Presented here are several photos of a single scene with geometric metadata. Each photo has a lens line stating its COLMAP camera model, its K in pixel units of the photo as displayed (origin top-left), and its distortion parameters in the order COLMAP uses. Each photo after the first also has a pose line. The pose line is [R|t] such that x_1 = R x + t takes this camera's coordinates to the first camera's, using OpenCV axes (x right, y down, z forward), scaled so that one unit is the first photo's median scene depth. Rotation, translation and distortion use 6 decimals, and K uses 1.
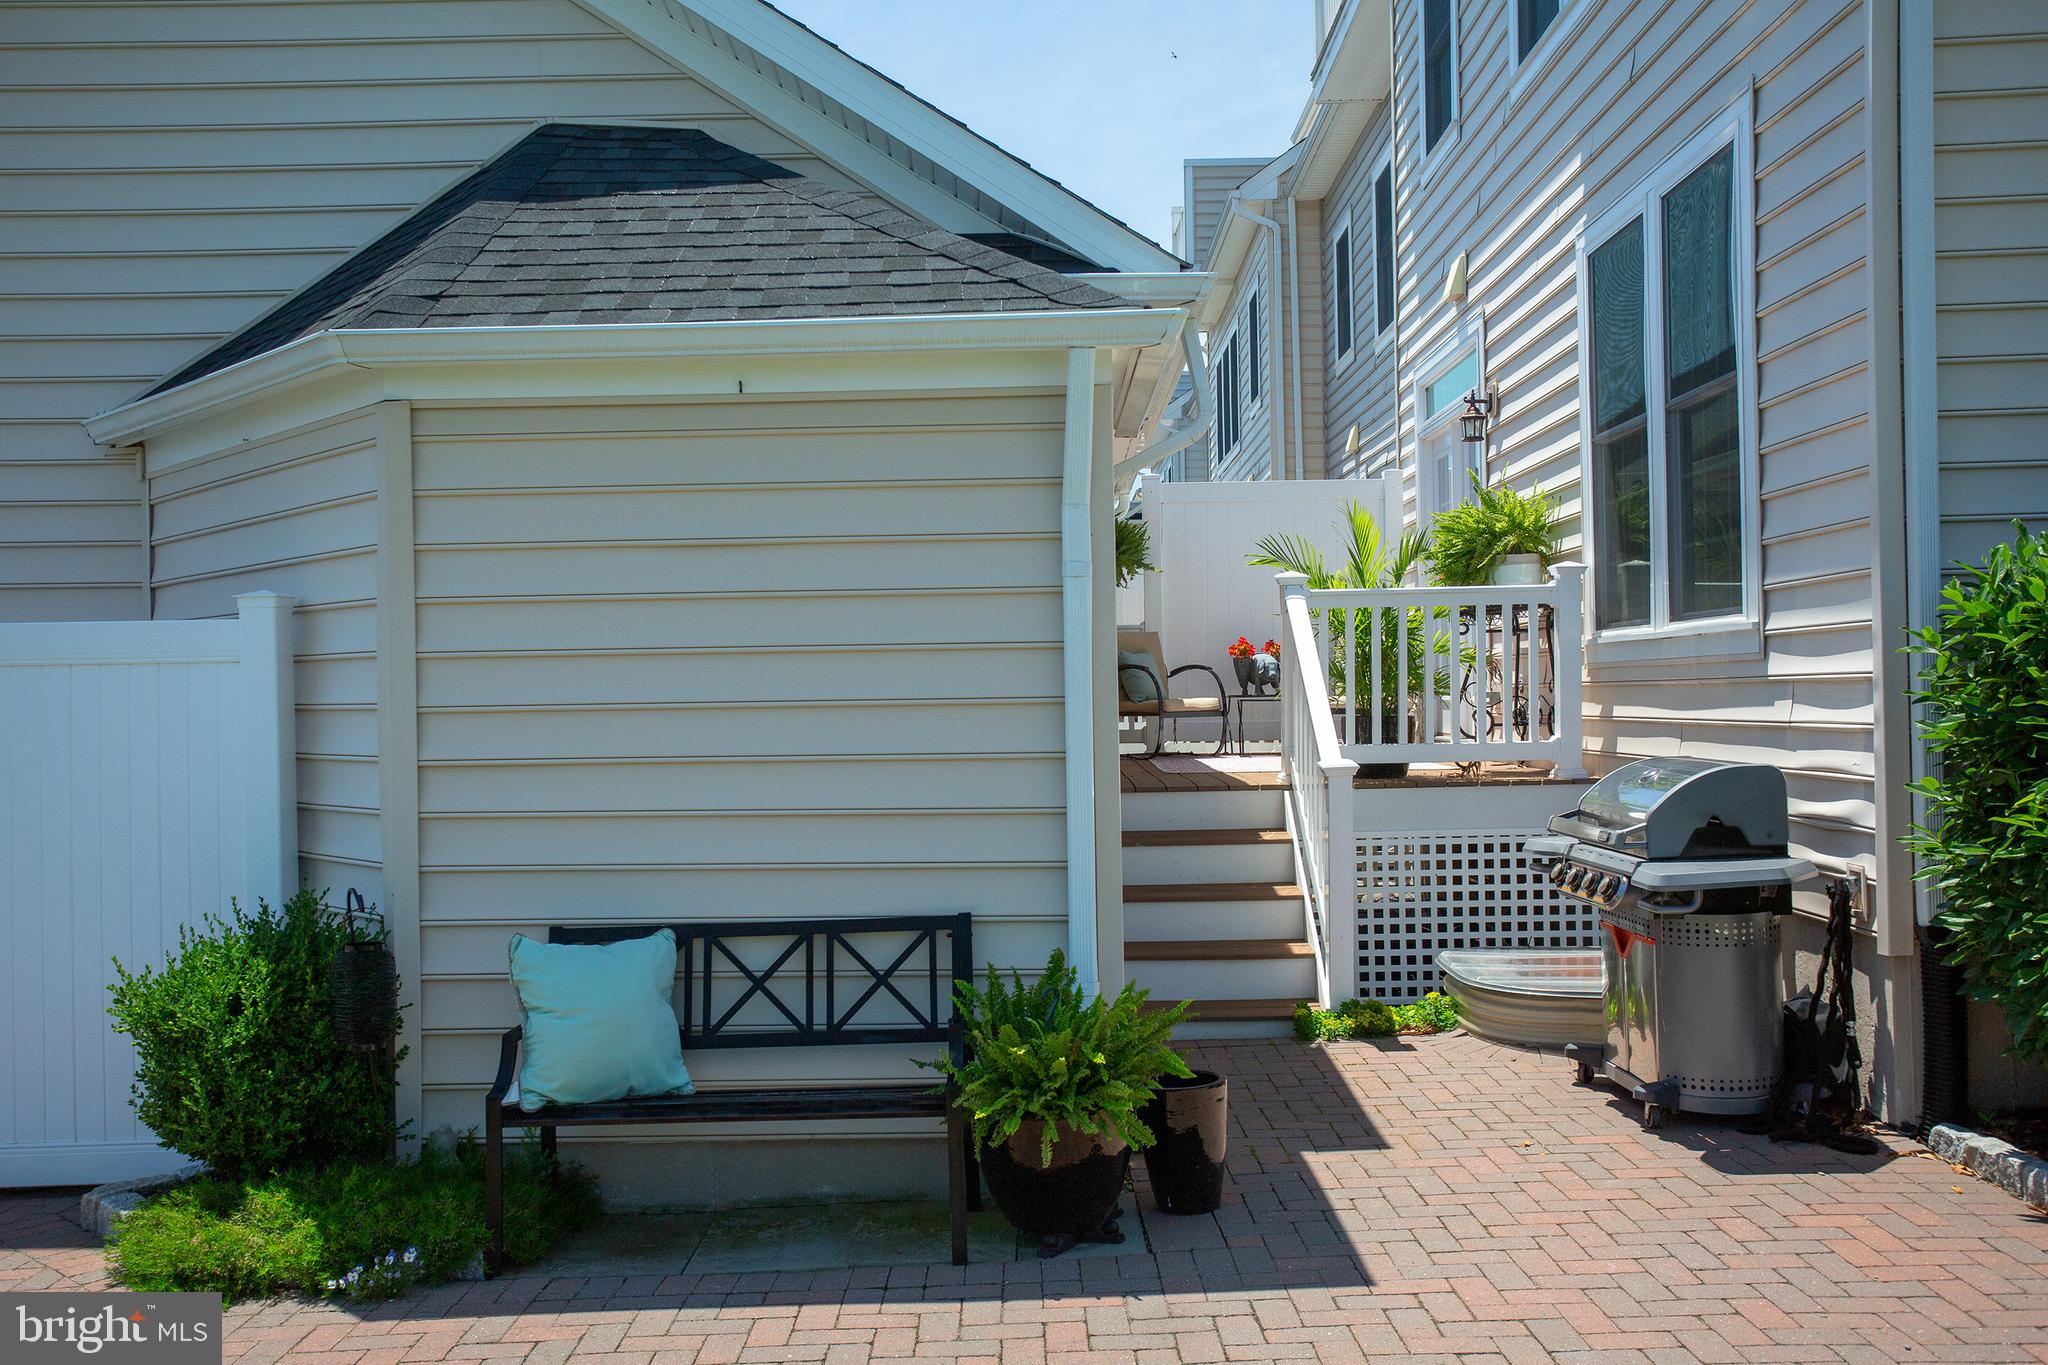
lens RADIAL K [[1849.7, 0, 1024.0], [0, 1849.7, 682.5], [0, 0, 1]] dist [0.002020, 0.001274]
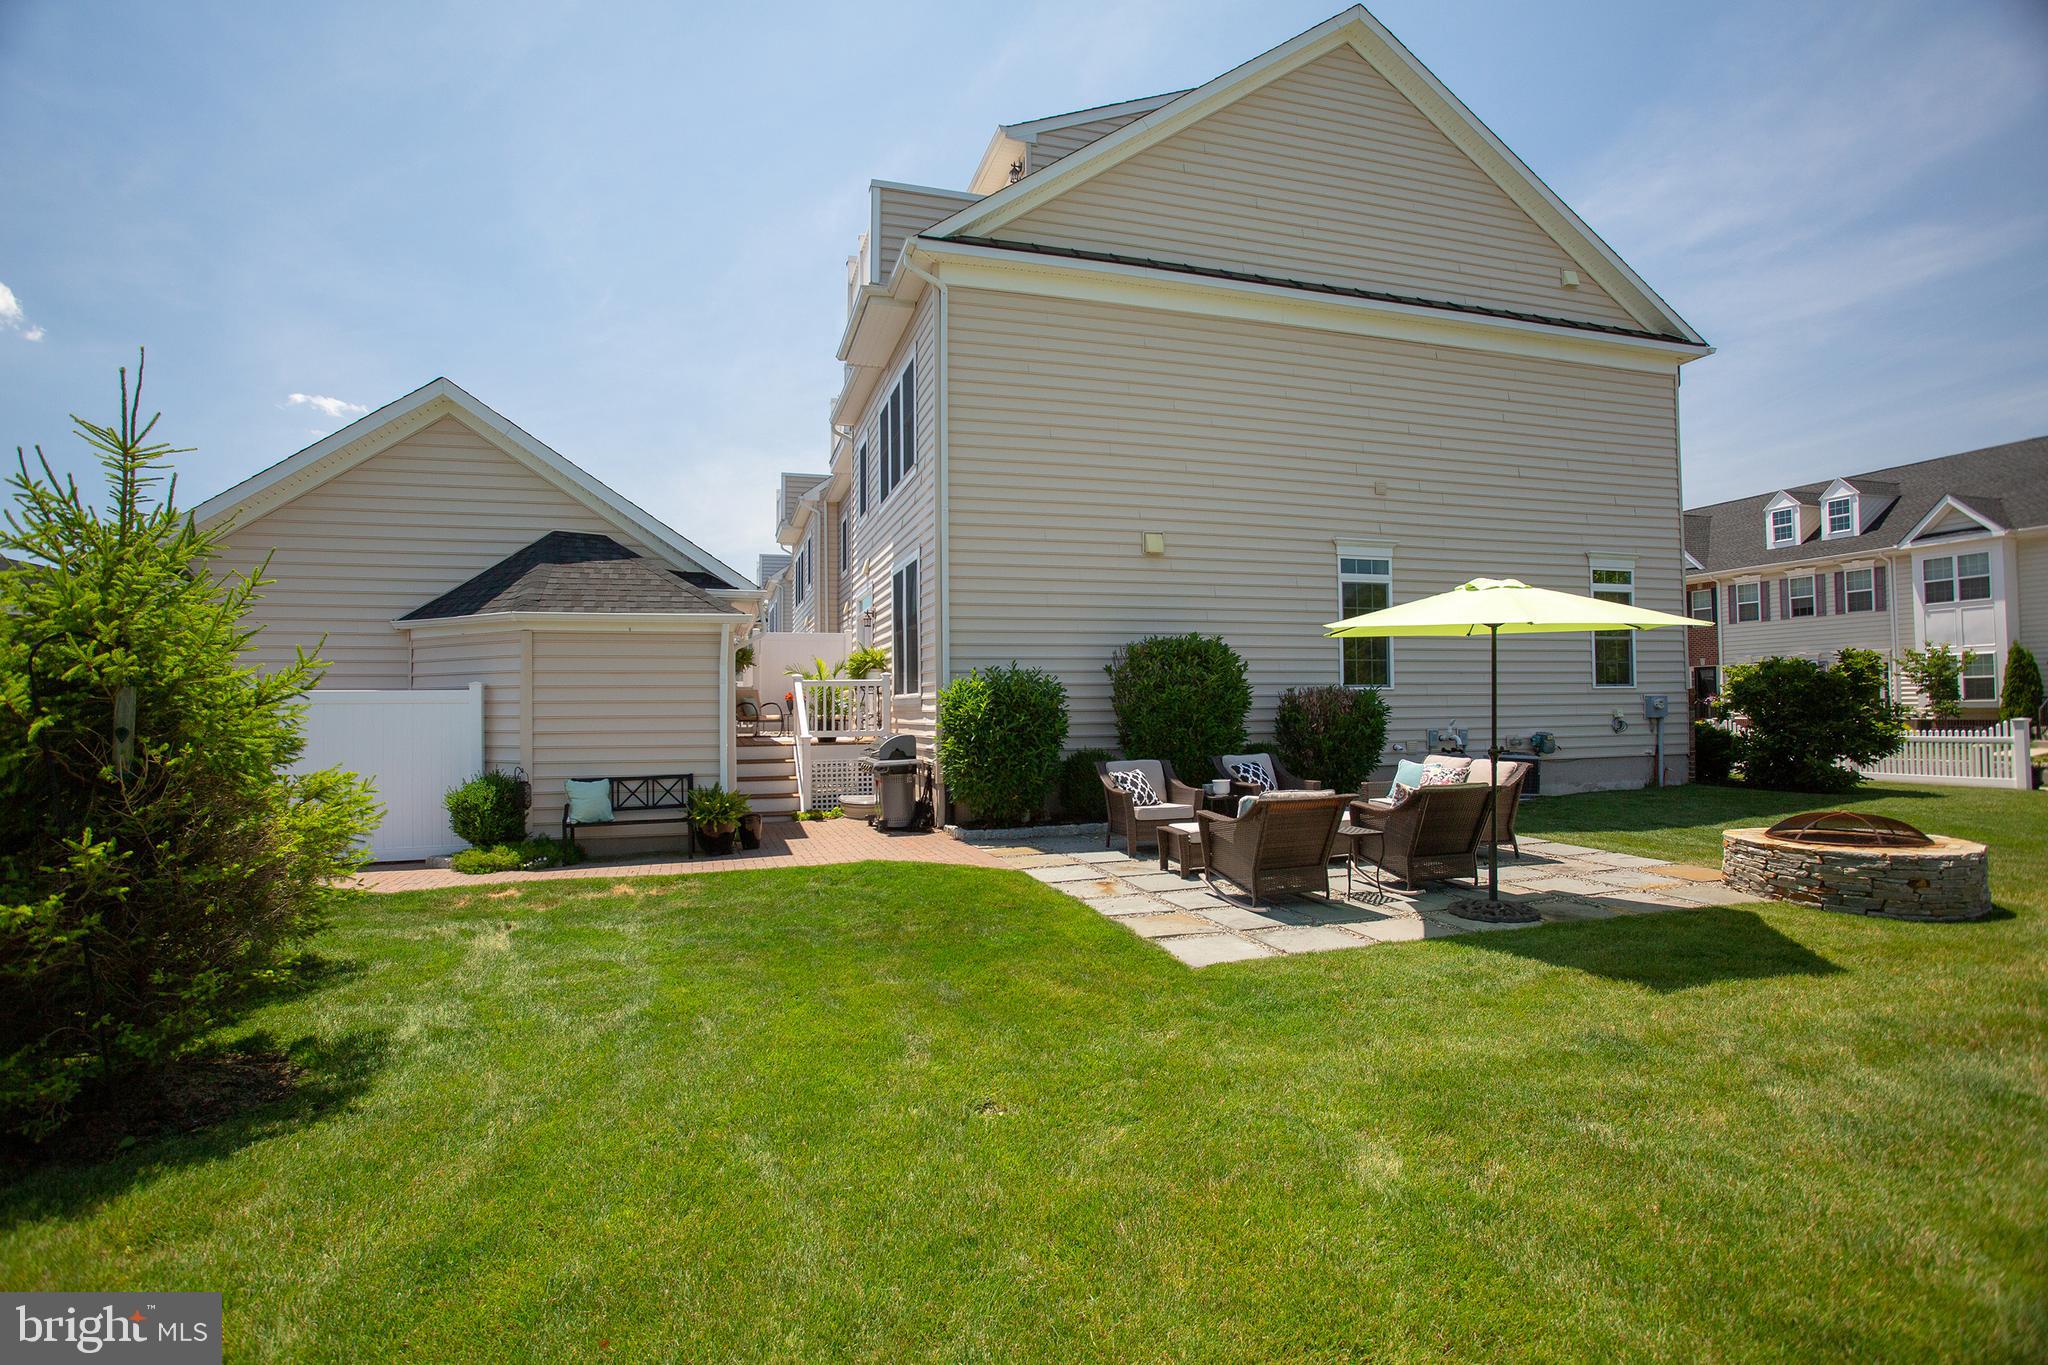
lens RADIAL K [[1039.3, 0, 1014.5], [0, 1039.3, 675.7], [0, 0, 1]] dist [-0.078661, 0.000479]
pose [[0.956232, 0.016589, 0.292138, -0.012099], [-0.008298, 0.999527, -0.029599, -0.010173], [-0.292491, 0.025879, 0.955918, -0.747753]]
